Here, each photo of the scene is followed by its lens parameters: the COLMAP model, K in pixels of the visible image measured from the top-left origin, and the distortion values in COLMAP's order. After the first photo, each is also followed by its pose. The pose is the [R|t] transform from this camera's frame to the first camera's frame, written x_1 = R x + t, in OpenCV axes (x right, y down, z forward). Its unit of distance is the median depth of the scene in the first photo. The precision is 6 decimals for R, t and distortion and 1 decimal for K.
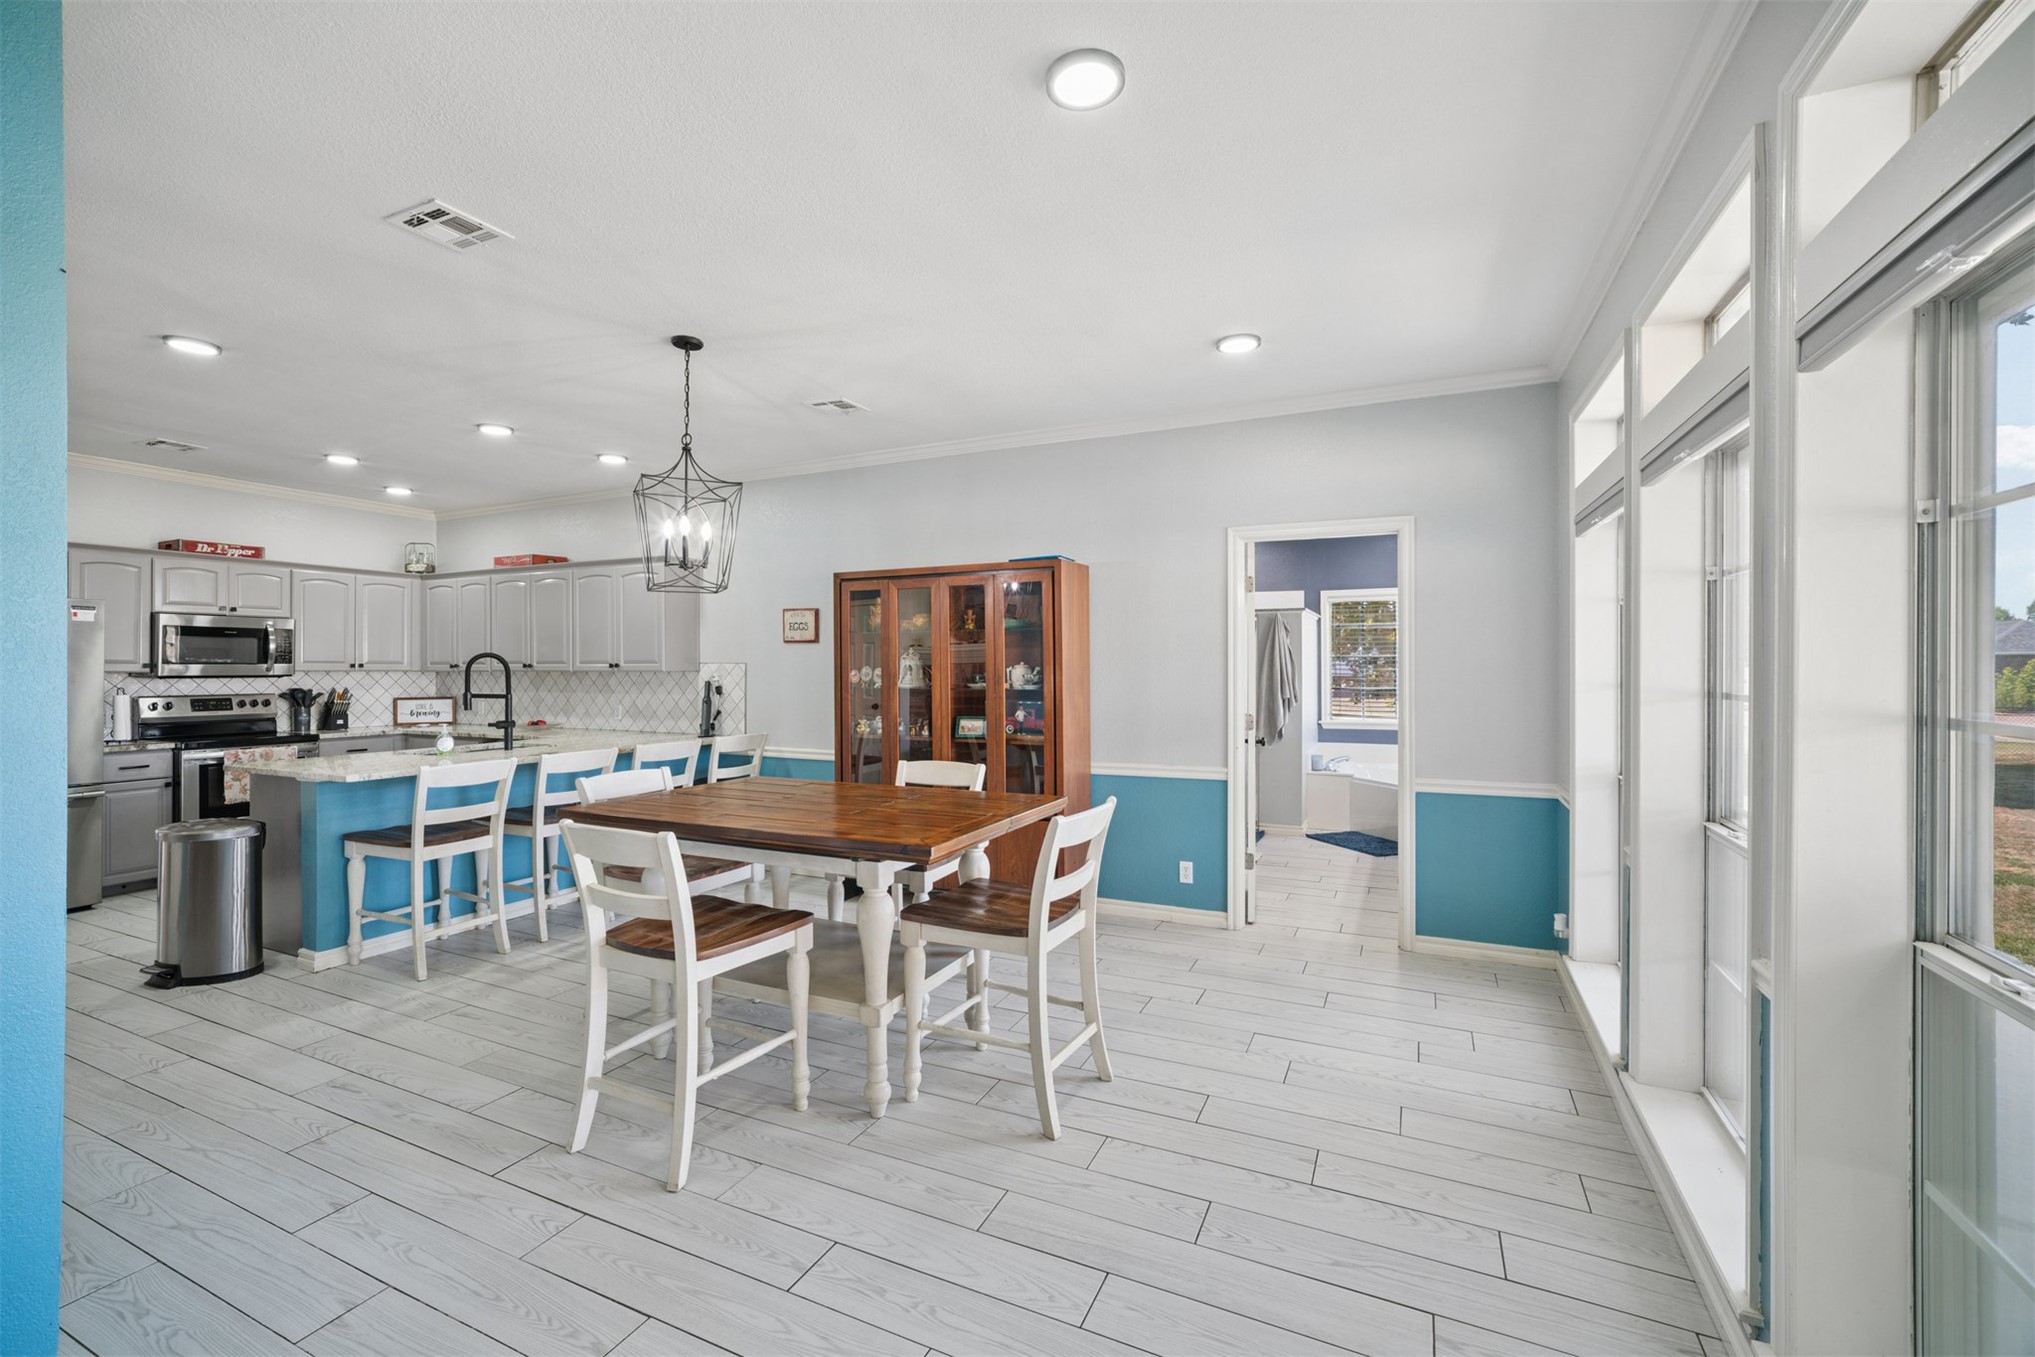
lens RADIAL K [[867.3, 0, 1008.3], [0, 867.3, 664.2], [0, 0, 1]] dist [-0.023021, 0.010350]
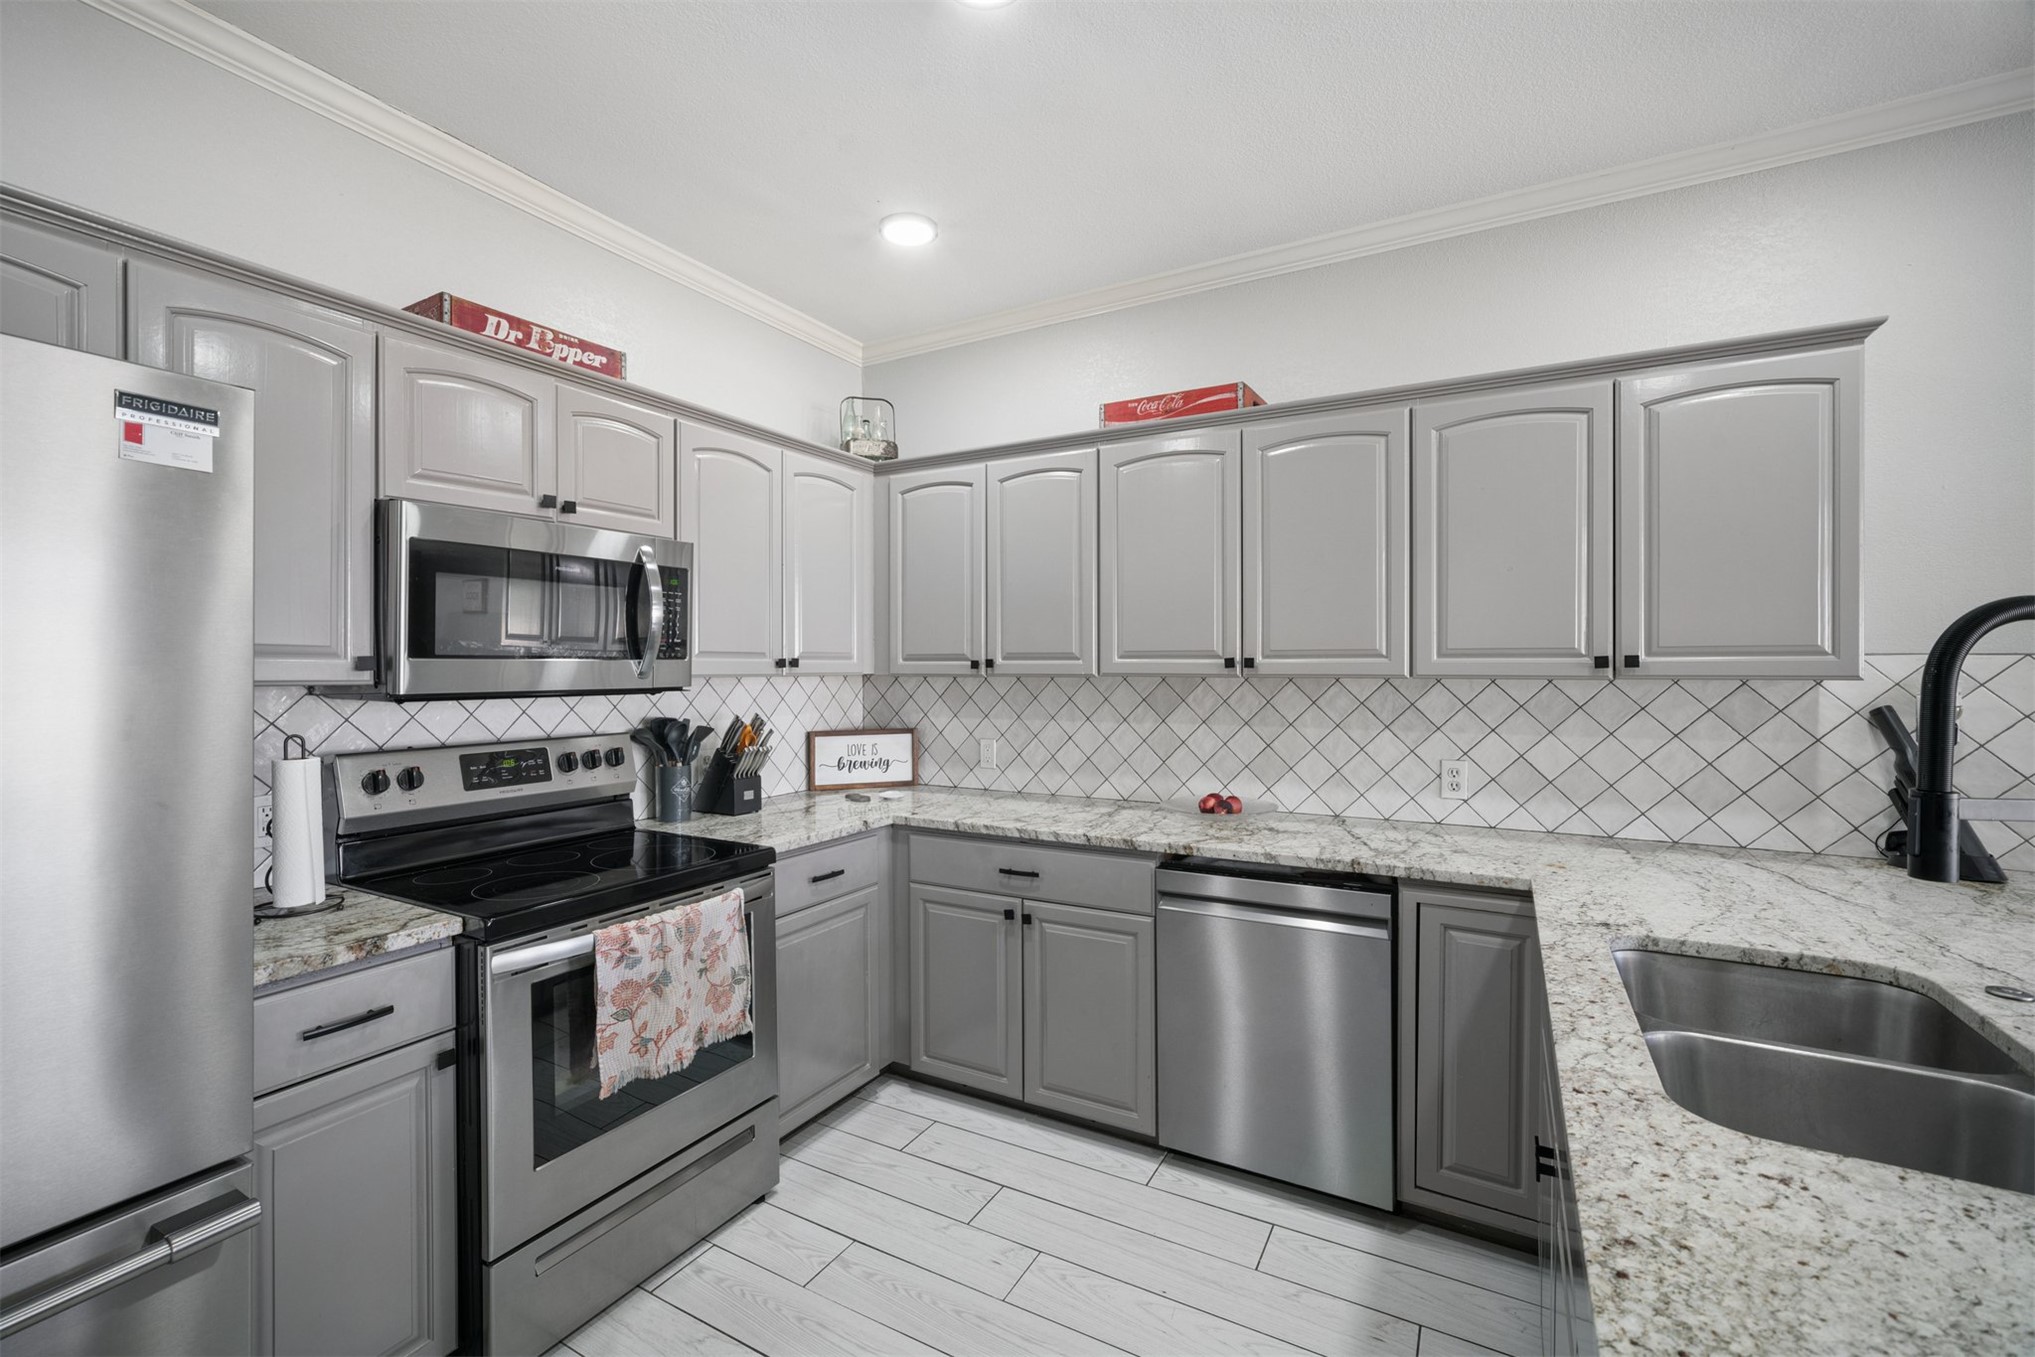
lens RADIAL K [[871.7, 0, 997.6], [0, 871.7, 666.5], [0, 0, 1]] dist [-0.023208, 0.012592]
pose [[0.996762, -0.001447, -0.080399, -0.678001], [0.001923, 0.999981, 0.005849, 0.001124], [0.080389, -0.005985, 0.996746, 0.634280]]
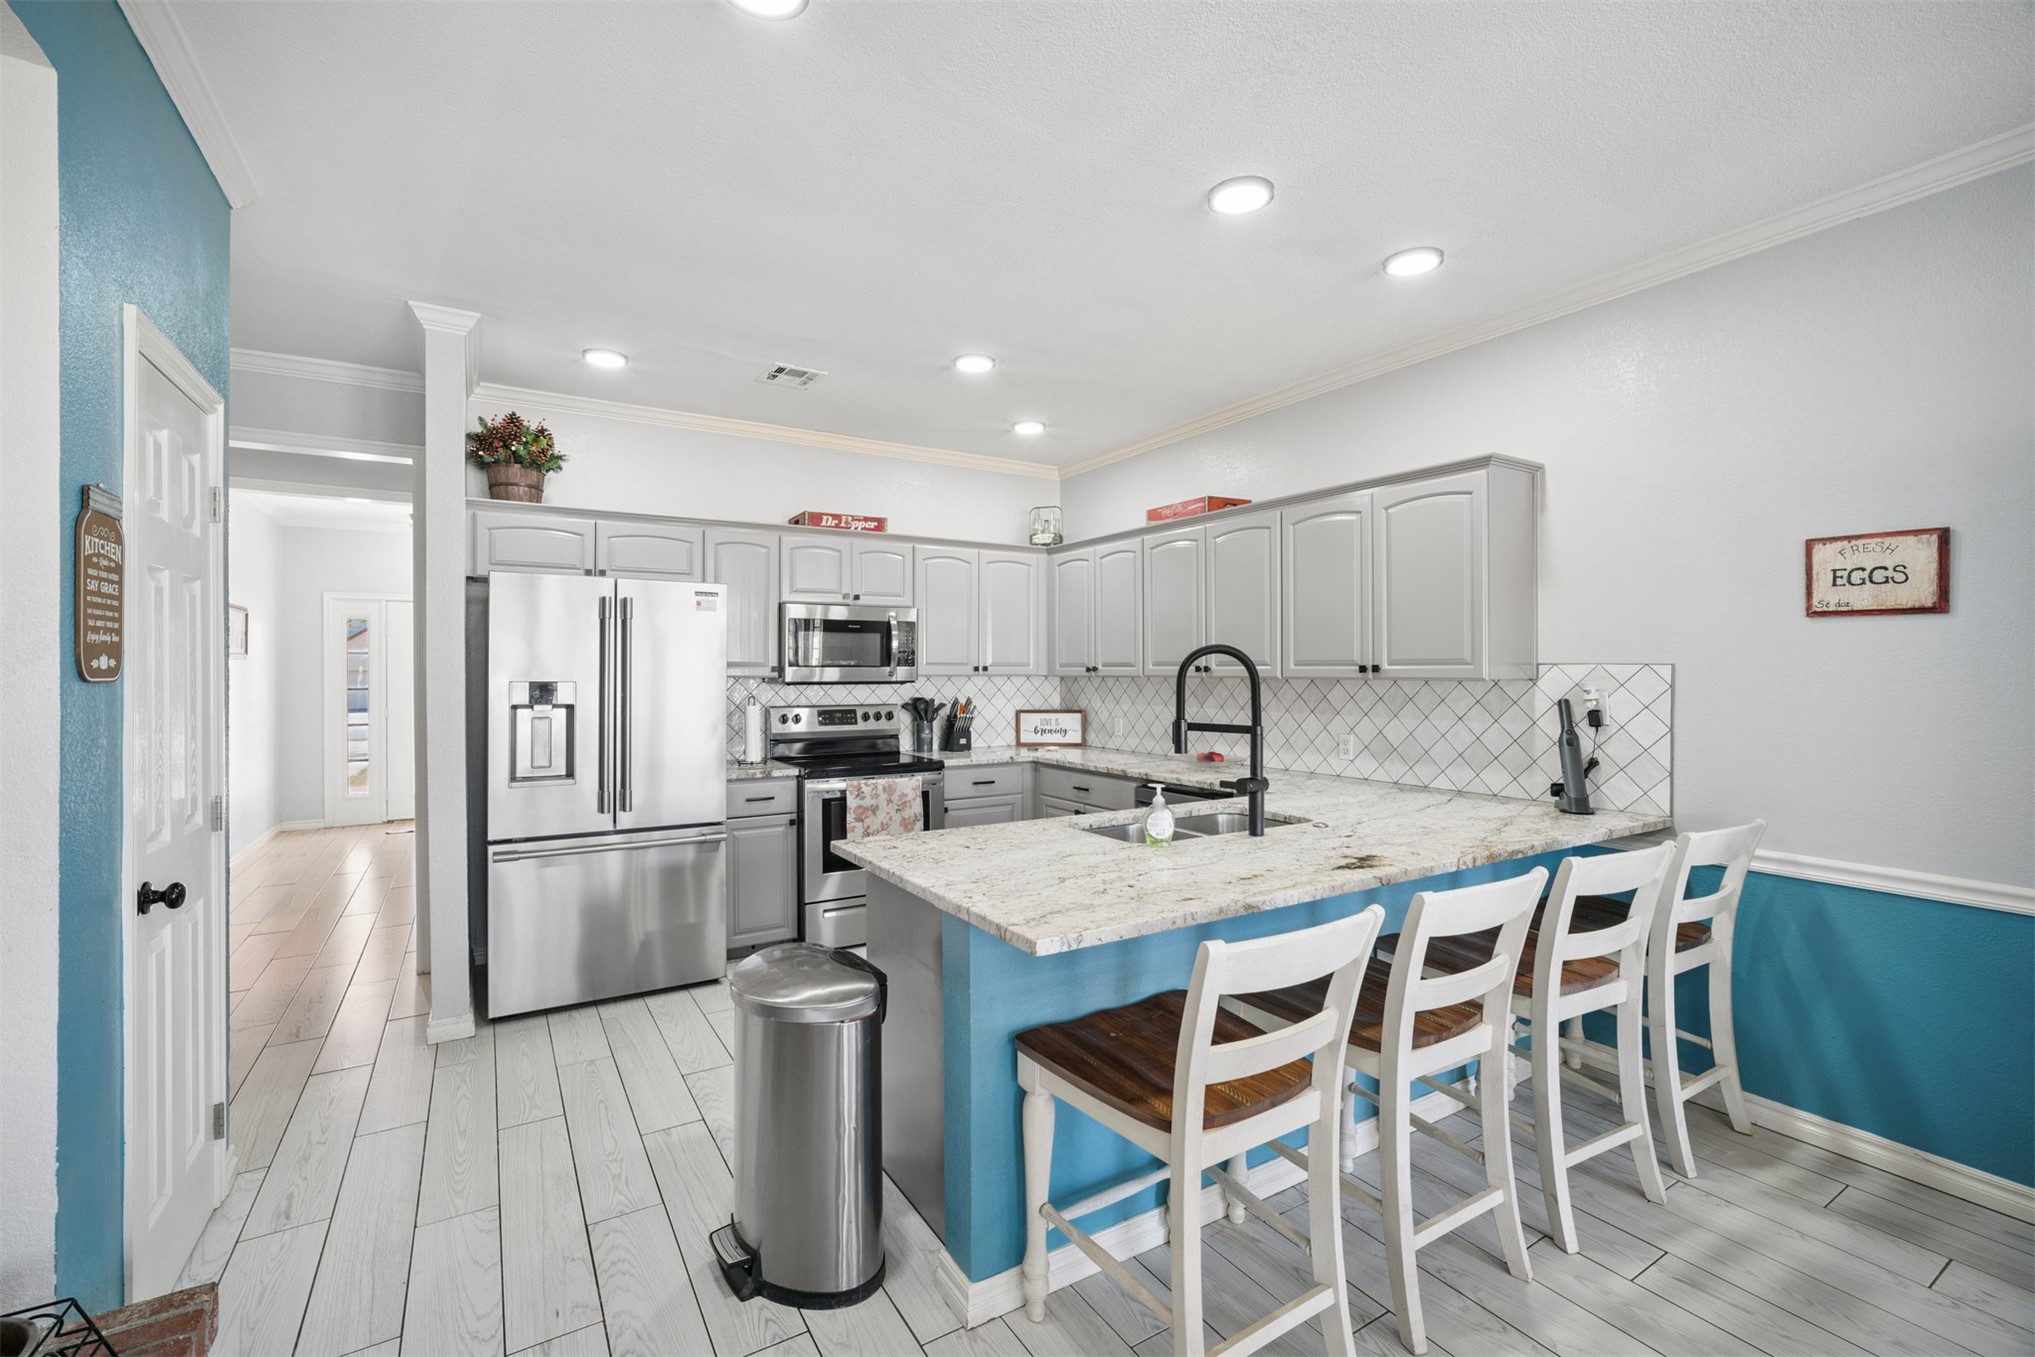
lens RADIAL K [[871.7, 0, 997.6], [0, 871.7, 666.5], [0, 0, 1]] dist [-0.023208, 0.012592]
pose [[0.830648, -0.001620, -0.556795, -0.343675], [0.002385, 0.999997, 0.000649, -0.000832], [0.556793, -0.001867, 0.830649, 0.398314]]
